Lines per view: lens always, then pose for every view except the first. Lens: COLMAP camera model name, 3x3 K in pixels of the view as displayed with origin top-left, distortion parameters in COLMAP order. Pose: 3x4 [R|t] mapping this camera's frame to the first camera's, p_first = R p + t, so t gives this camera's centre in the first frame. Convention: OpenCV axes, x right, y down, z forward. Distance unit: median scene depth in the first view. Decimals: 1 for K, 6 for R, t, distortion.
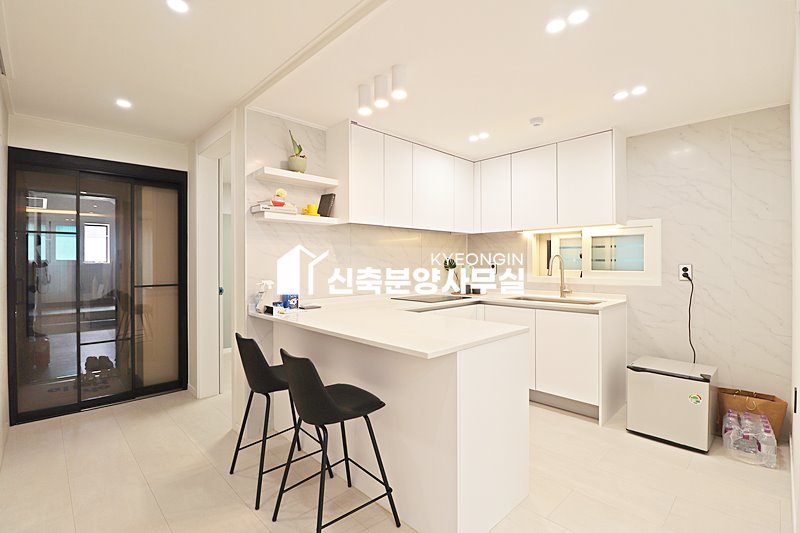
lens RADIAL K [[369.9, 0, 400.0], [0, 369.9, 259.8], [0, 0, 1]] dist [-0.000618, -0.014533]
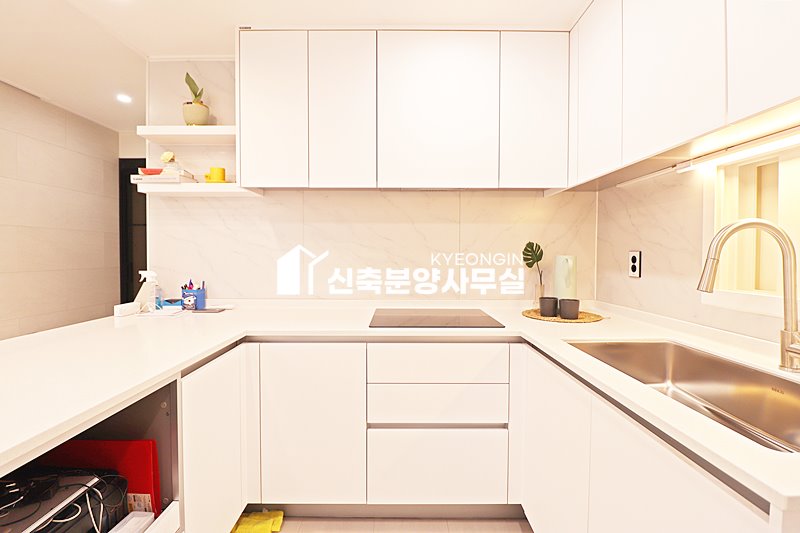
lens RADIAL K [[369.9, 0, 400.0], [0, 369.9, 259.8], [0, 0, 1]] dist [-0.000618, -0.014533]
pose [[0.716838, 0.018885, -0.696984, 0.442252], [-0.001985, 0.999684, 0.025044, 0.009089], [0.697237, -0.016569, 0.716649, 0.618483]]
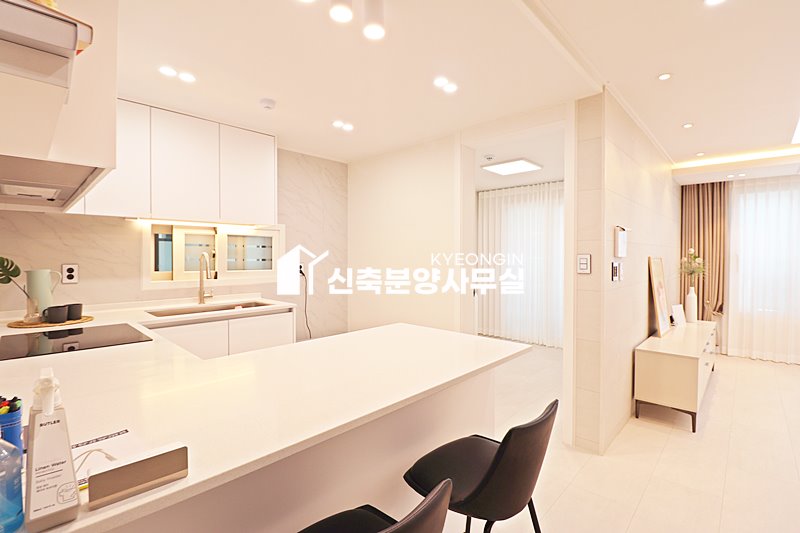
lens RADIAL K [[377.3, 0, 402.1], [0, 377.3, 259.6], [0, 0, 1]] dist [0.000026, -0.015566]
pose [[-0.040698, -0.000422, 0.999171, -0.464780], [0.000627, 1.000000, 0.000448, 0.000030], [-0.999171, 0.000645, -0.040698, 0.609017]]
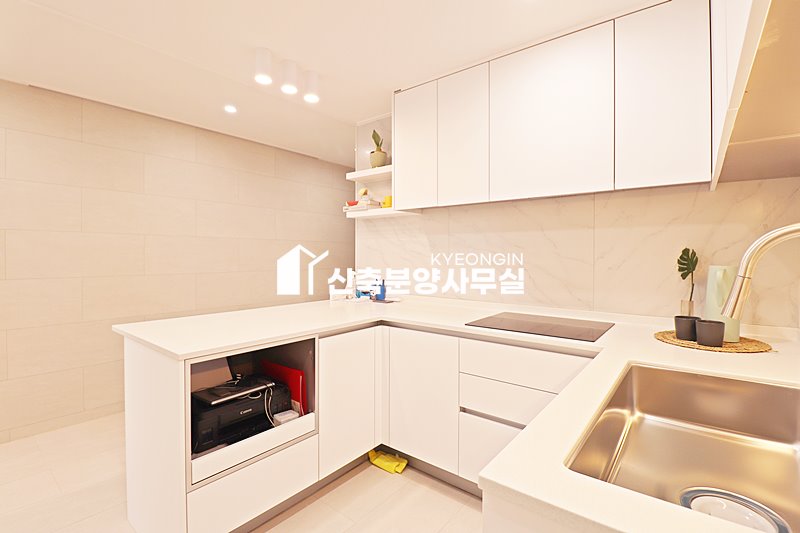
lens RADIAL K [[369.9, 0, 400.0], [0, 369.9, 259.8], [0, 0, 1]] dist [-0.000618, -0.014533]
pose [[0.120222, 0.015553, -0.992625, 0.621236], [0.000086, 0.999877, 0.015677, 0.002386], [0.992747, -0.001970, 0.120206, 0.771217]]
